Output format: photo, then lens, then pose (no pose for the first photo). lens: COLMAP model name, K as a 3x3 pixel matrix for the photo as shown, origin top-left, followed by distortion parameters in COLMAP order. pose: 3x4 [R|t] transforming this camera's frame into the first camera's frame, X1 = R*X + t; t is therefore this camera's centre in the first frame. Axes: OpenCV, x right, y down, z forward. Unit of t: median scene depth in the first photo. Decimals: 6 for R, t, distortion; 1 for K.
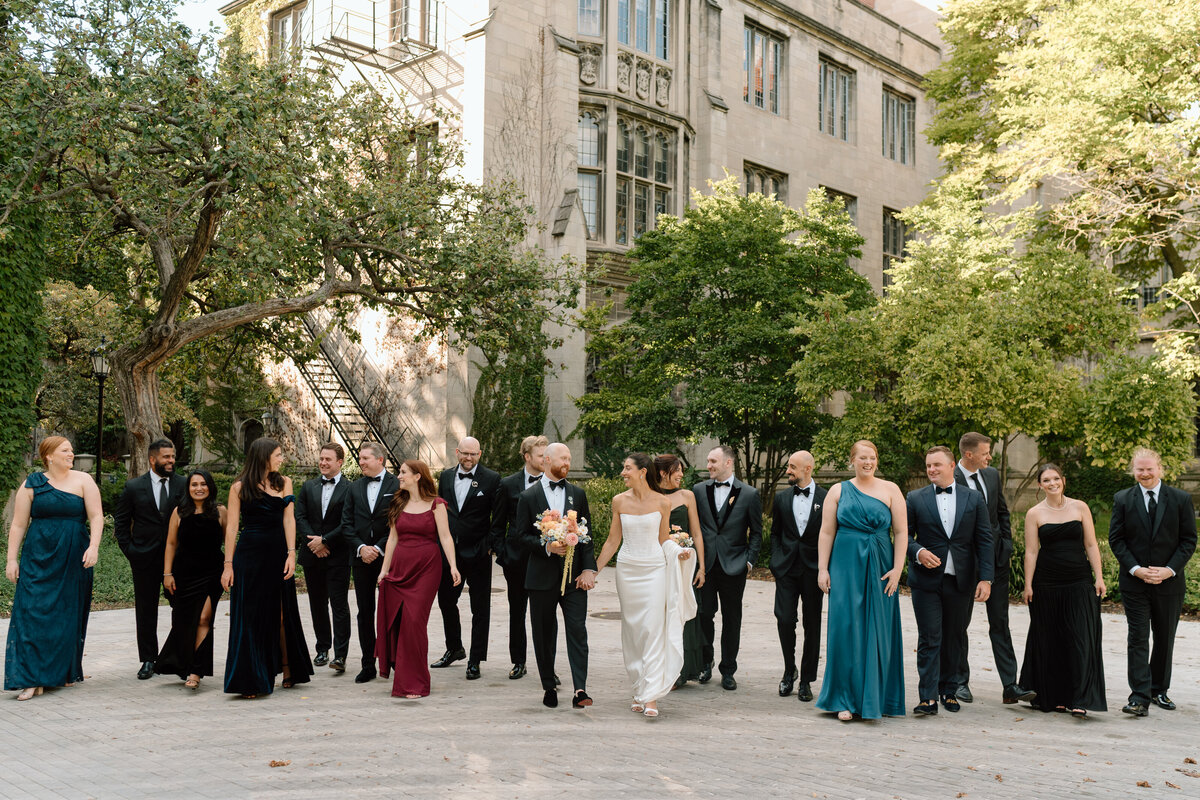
lens RADIAL K [[1223.1, 0, 569.2], [0, 1223.1, 375.5], [0, 0, 1]] dist [-0.023572, 0.008547]
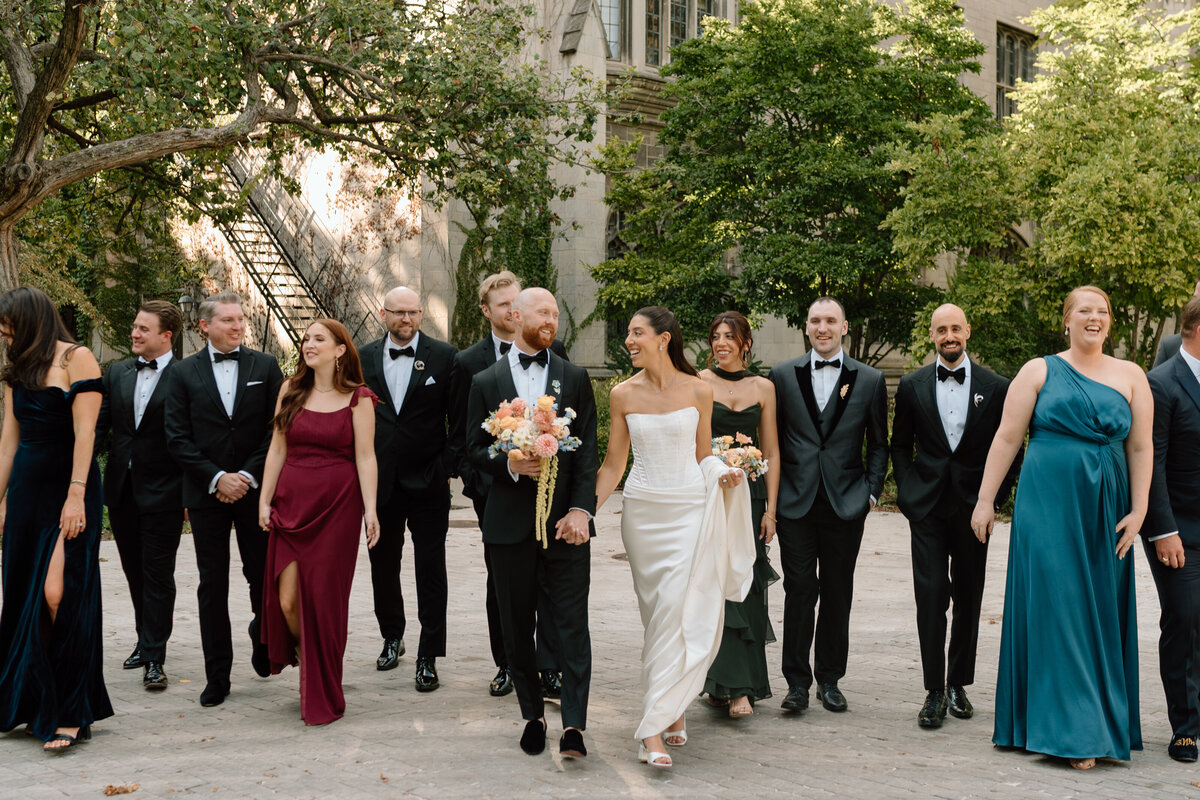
lens RADIAL K [[1339.2, 0, 605.1], [0, 1339.2, 372.0], [0, 0, 1]] dist [-0.022011, 0.043608]
pose [[0.999958, -0.007769, 0.004912, 0.008604], [0.007492, 0.998507, 0.054105, 0.039045], [-0.005325, -0.054066, 0.998523, 0.190007]]
